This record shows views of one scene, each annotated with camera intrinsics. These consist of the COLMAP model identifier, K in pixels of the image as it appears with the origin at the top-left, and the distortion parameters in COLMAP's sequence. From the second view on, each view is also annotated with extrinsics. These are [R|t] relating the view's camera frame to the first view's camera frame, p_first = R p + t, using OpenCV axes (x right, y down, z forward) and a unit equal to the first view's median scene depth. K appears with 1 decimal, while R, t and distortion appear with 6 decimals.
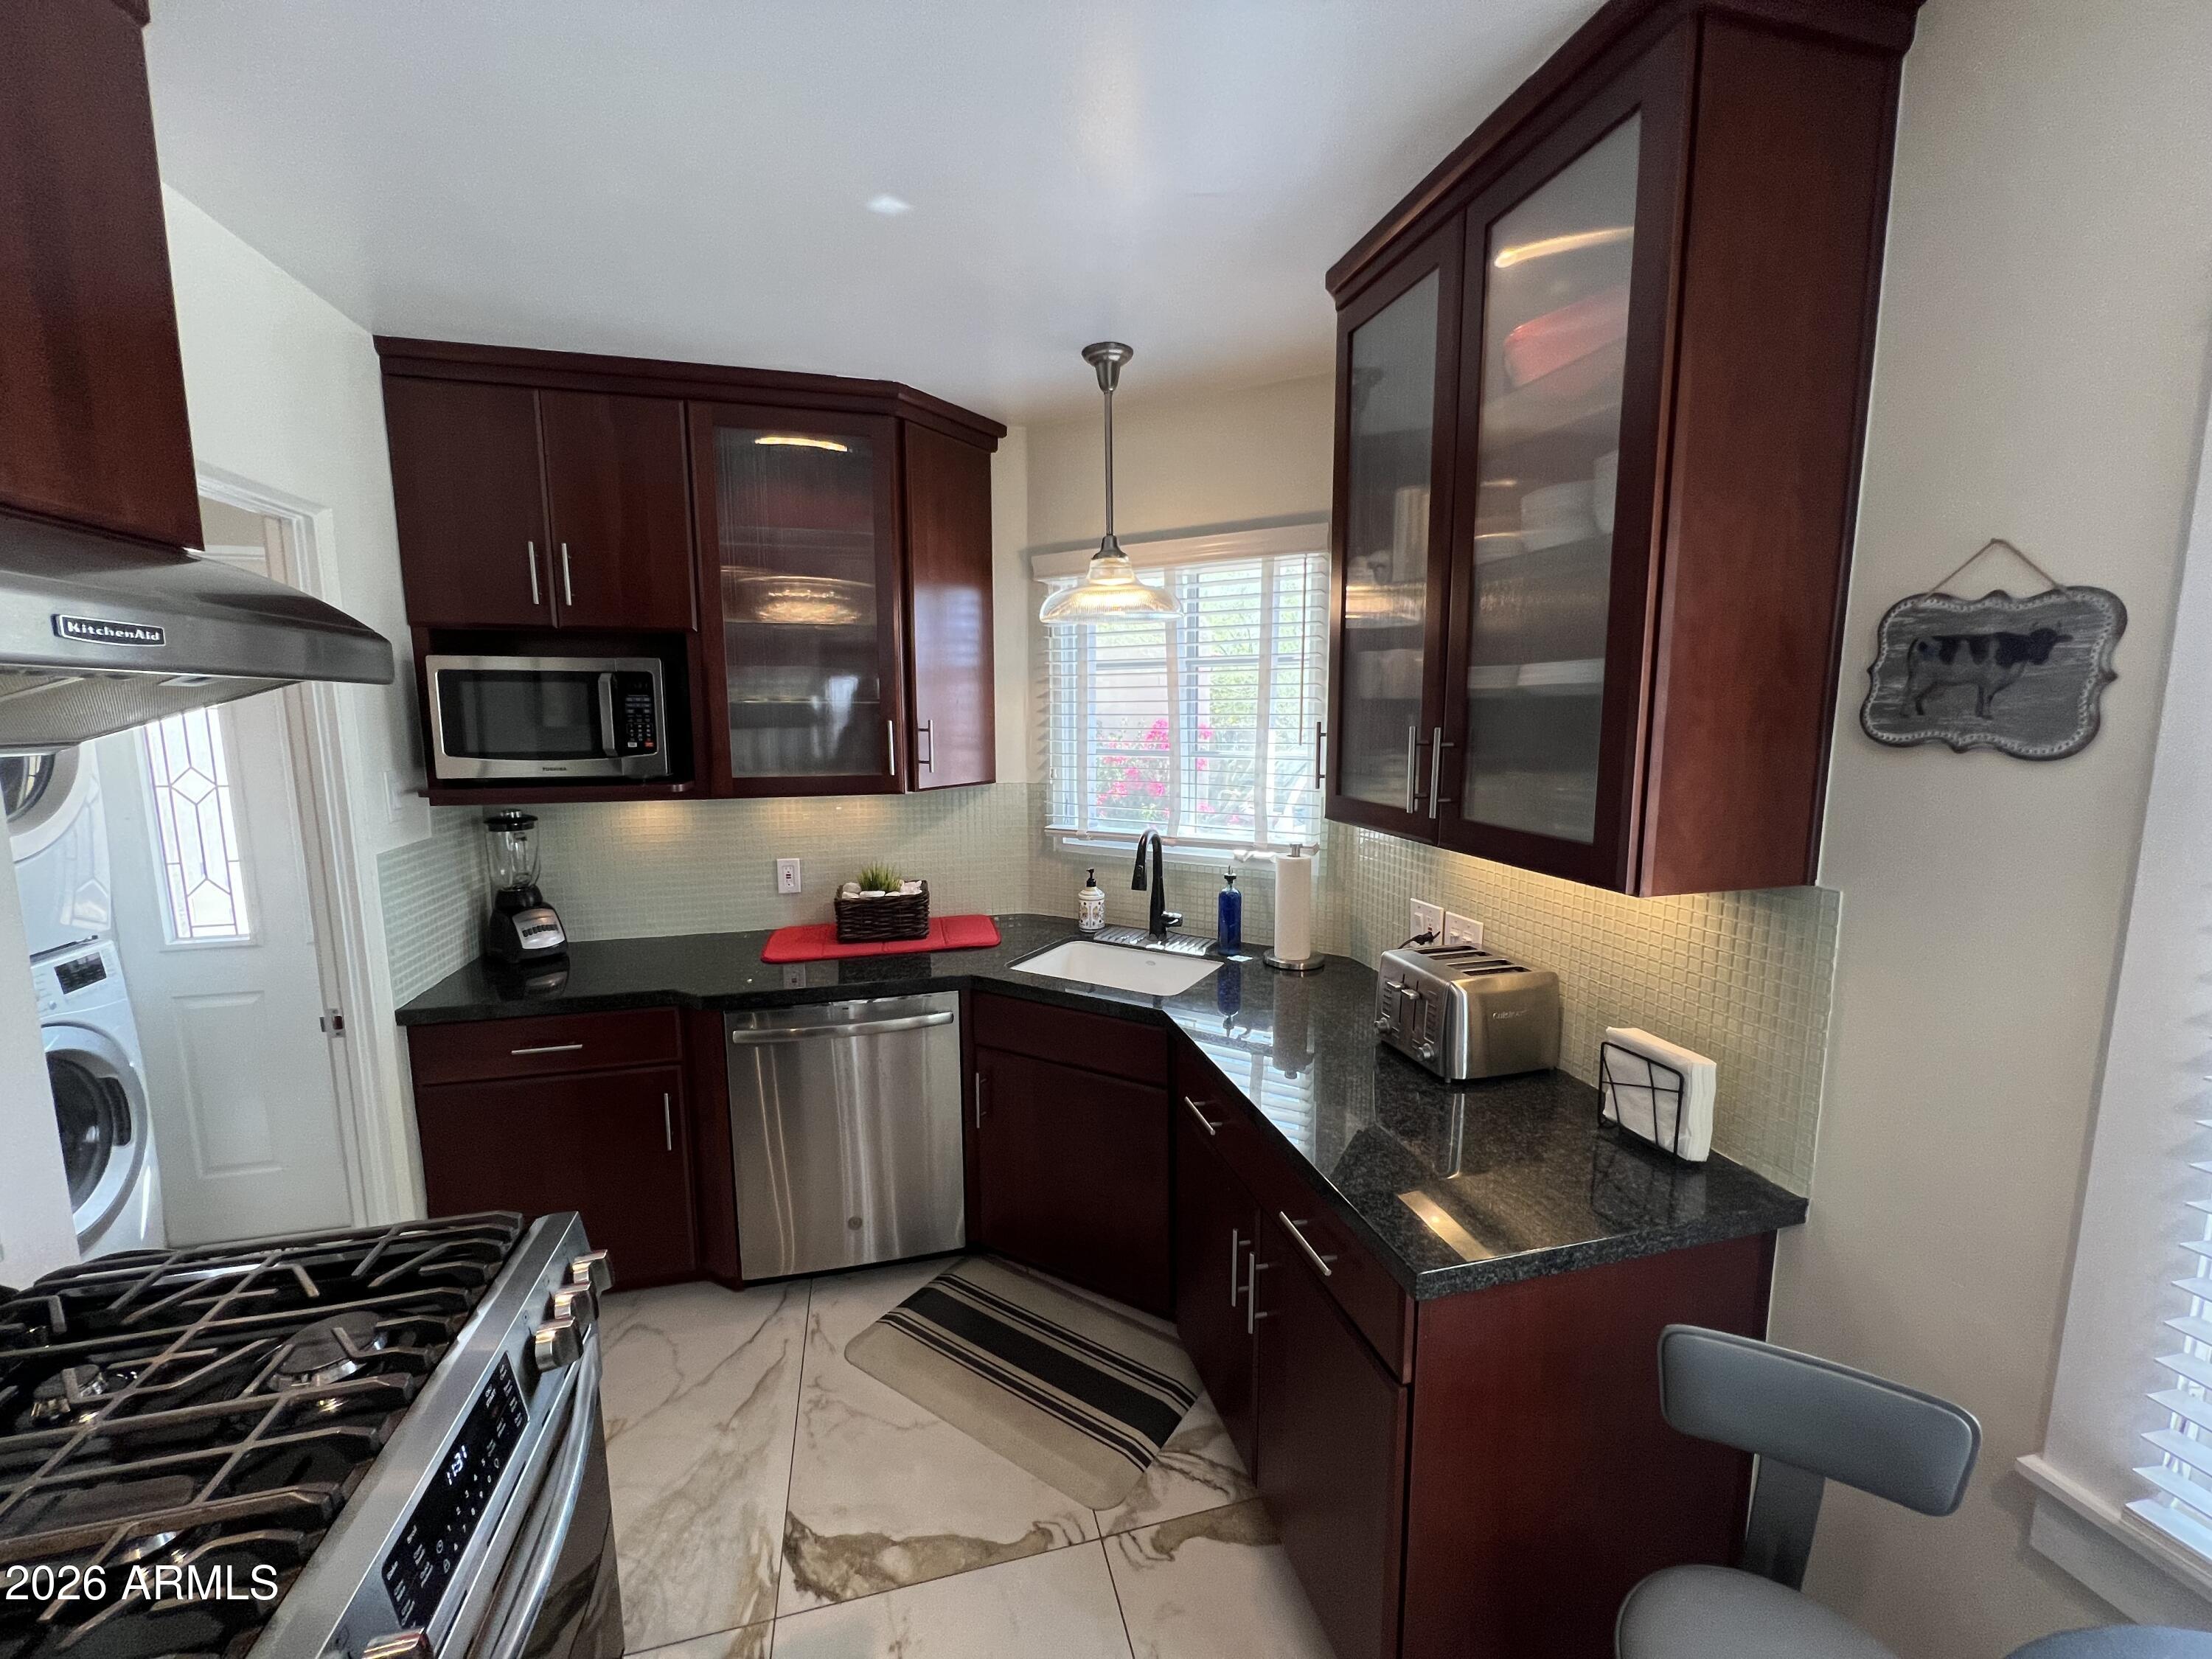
lens RADIAL K [[883.4, 0, 1106.1], [0, 883.4, 827.3], [0, 0, 1]] dist [-0.002741, -0.000077]
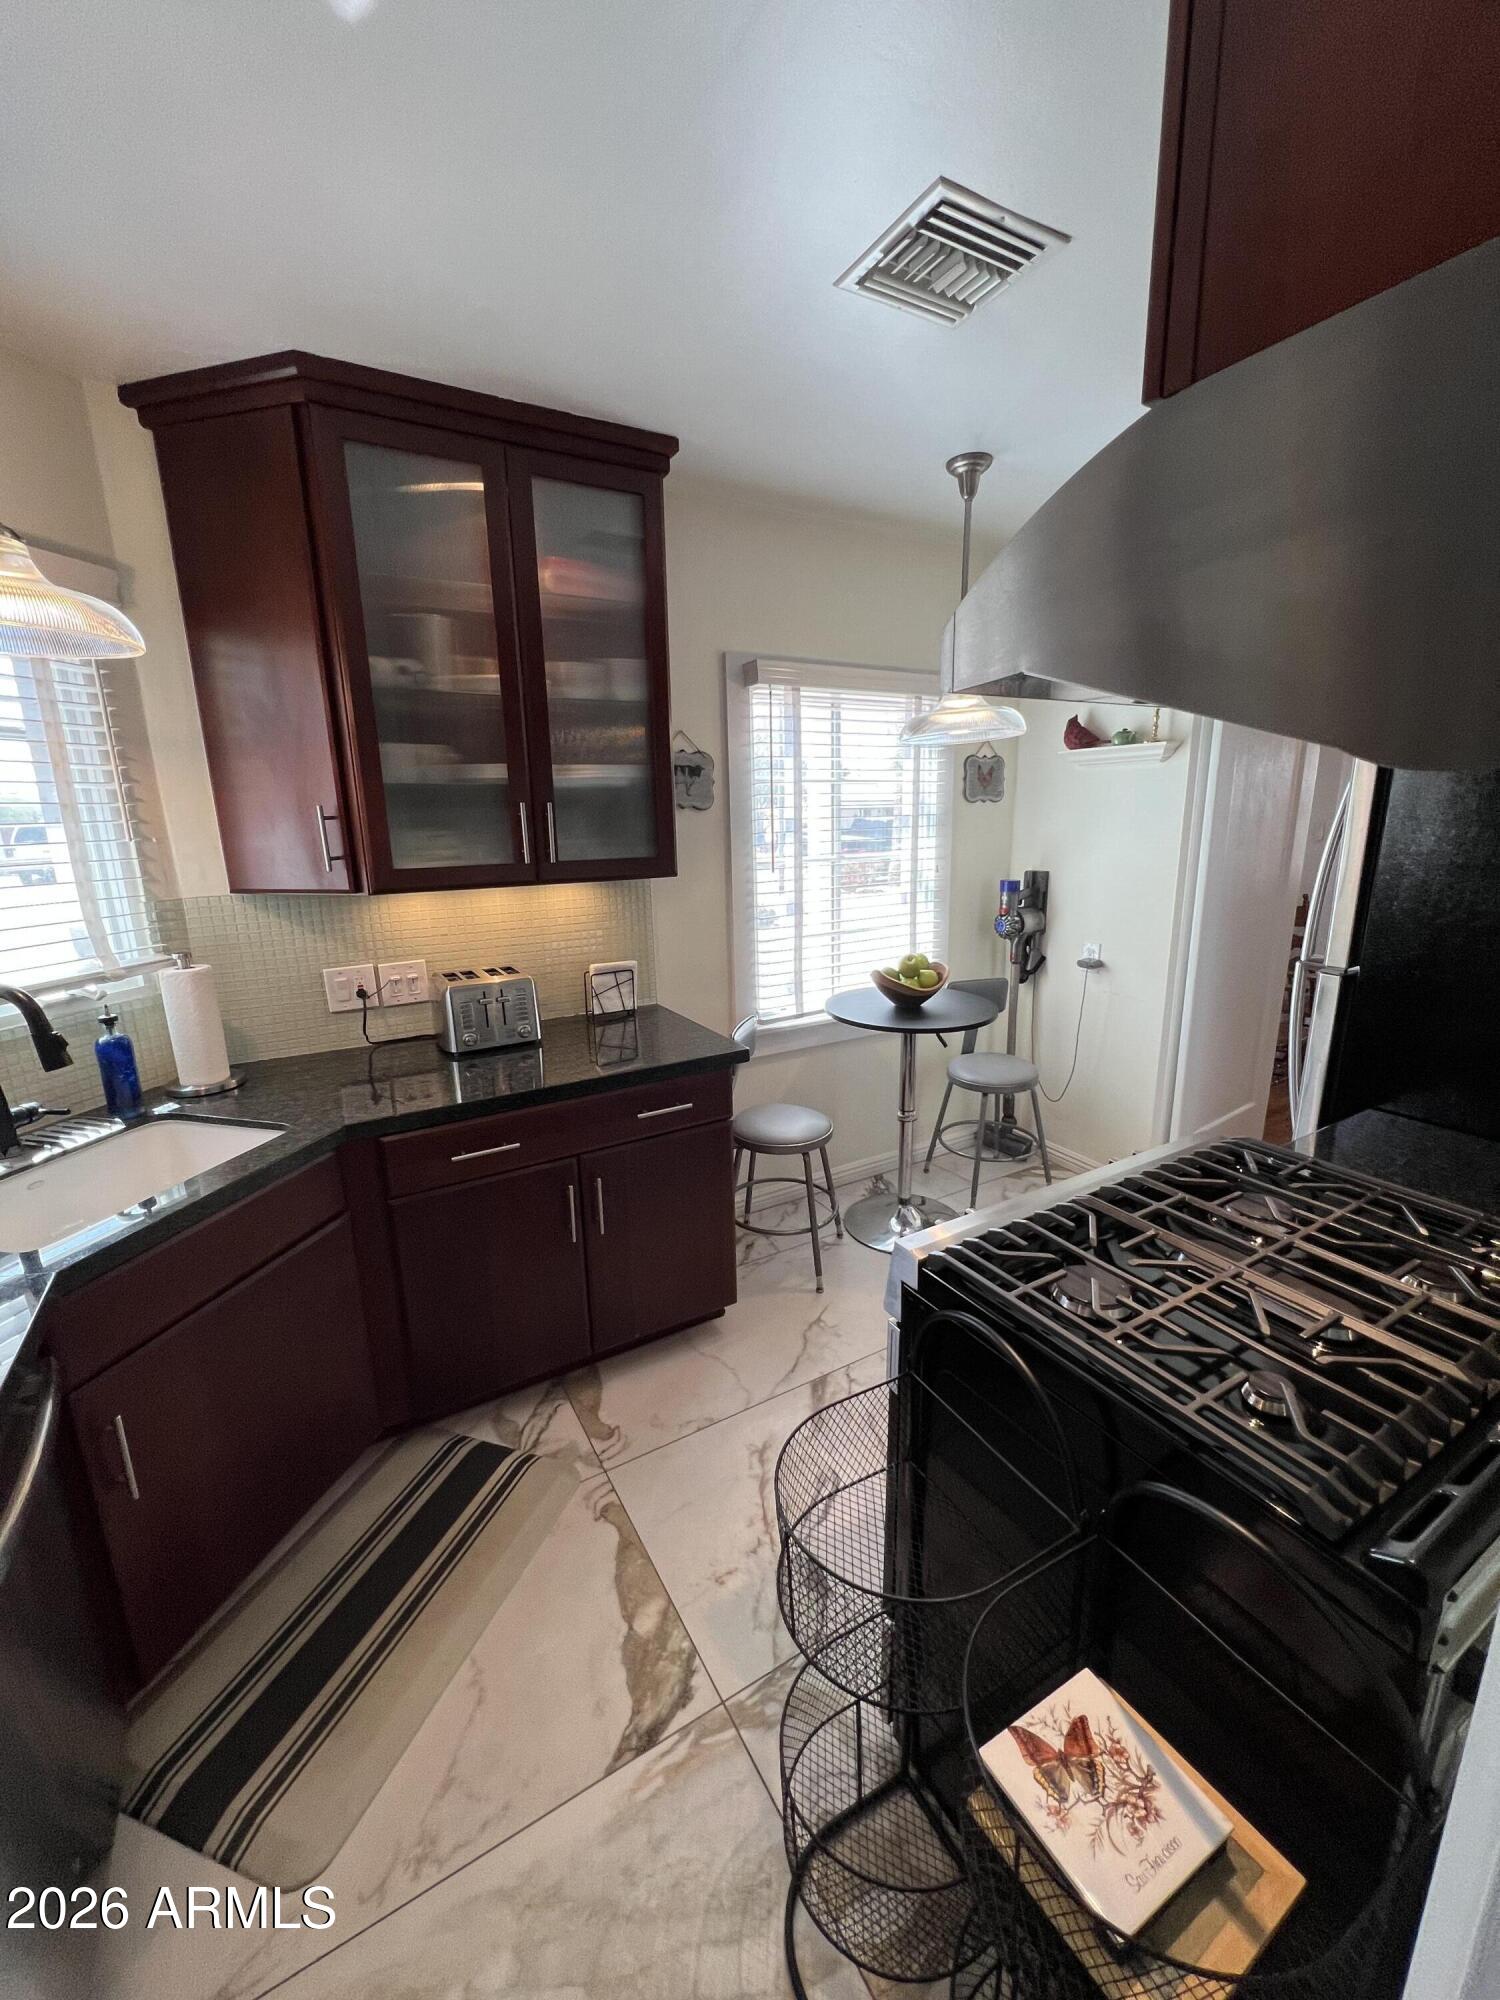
lens RADIAL K [[802.7, 0, 755.7], [0, 802.7, 1004.9], [0, 0, 1]] dist [0.001415, 0.001048]
pose [[-0.271874, -0.217071, 0.937531, -0.975720], [0.152688, 0.952156, 0.264735, -0.080519], [-0.950142, 0.215125, -0.225723, 0.914818]]
